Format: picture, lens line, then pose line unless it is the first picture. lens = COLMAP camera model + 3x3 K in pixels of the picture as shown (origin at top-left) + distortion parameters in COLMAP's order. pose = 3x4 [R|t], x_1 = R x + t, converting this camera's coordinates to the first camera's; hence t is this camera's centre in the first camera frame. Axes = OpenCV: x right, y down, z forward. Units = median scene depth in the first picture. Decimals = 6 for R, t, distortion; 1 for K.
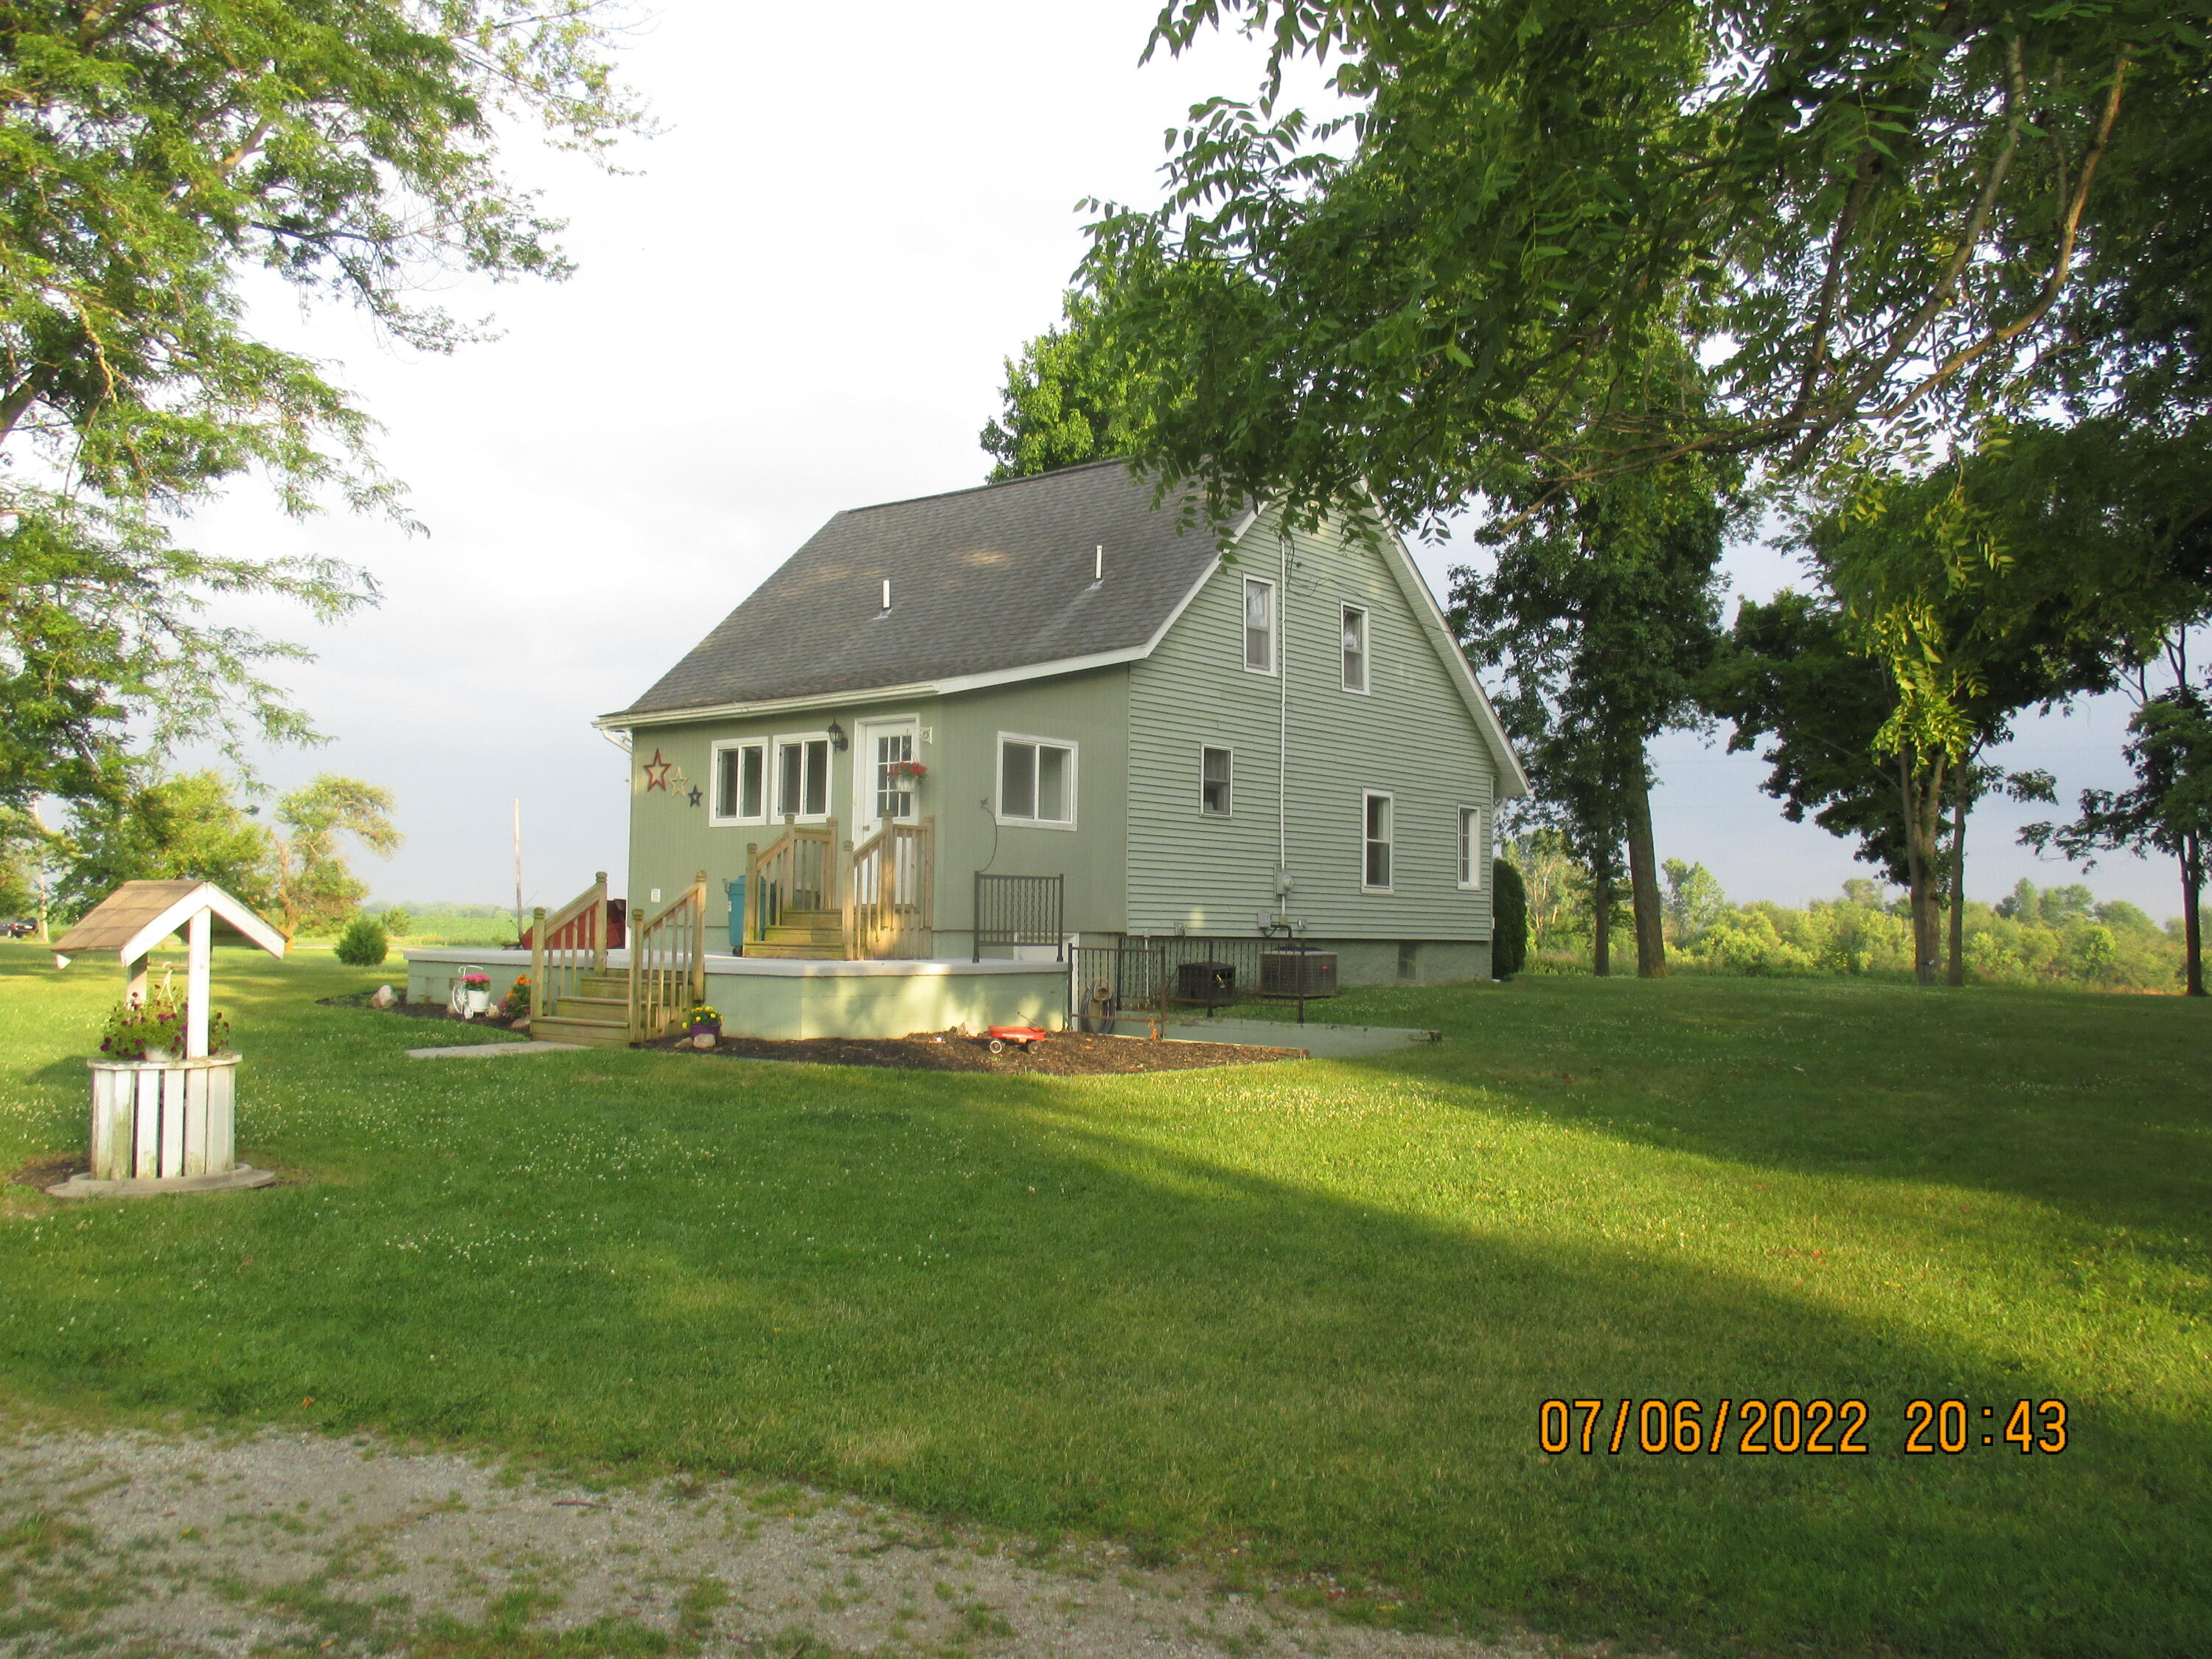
lens RADIAL K [[1838.5, 0, 1118.9], [0, 1838.5, 836.4], [0, 0, 1]] dist [-0.030398, 0.025239]
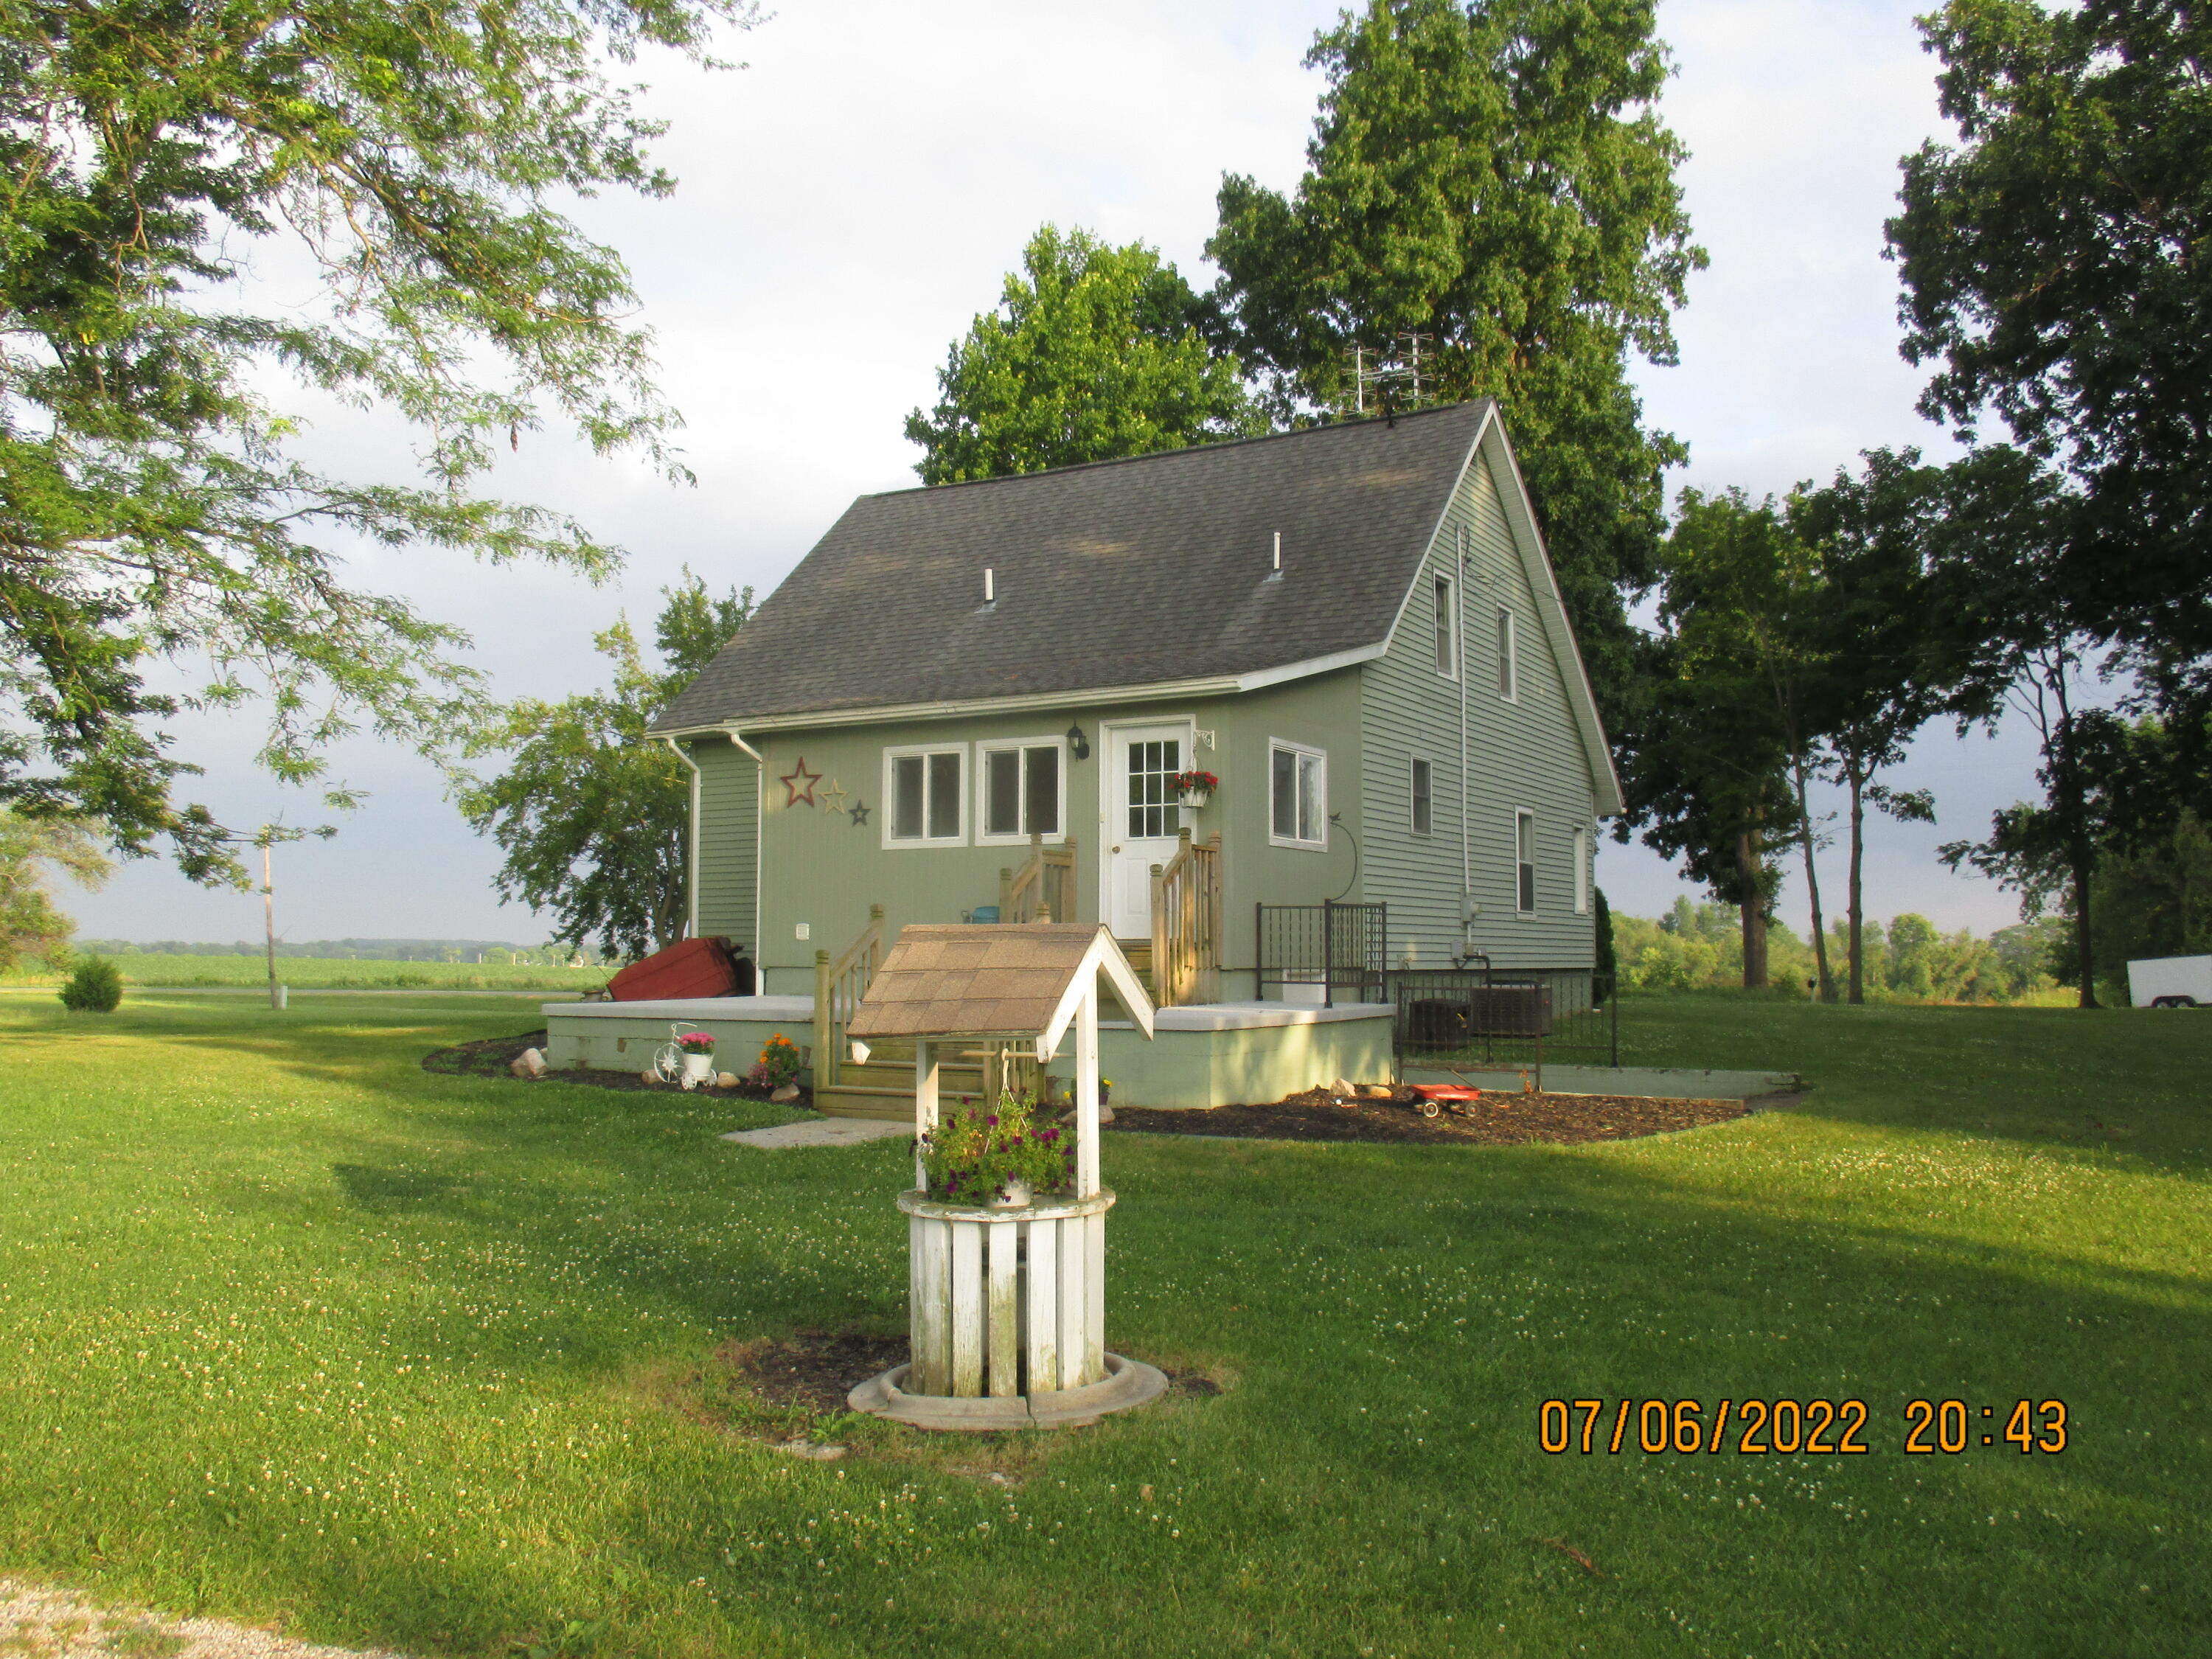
lens RADIAL K [[1838.5, 0, 1147.2], [0, 1838.5, 861.5], [0, 0, 1]] dist [-0.030398, 0.025239]
pose [[0.984217, -0.005881, 0.176866, -0.272724], [0.005785, 0.999983, 0.001059, -0.000010], [-0.176869, -0.000019, 0.984234, 0.160627]]
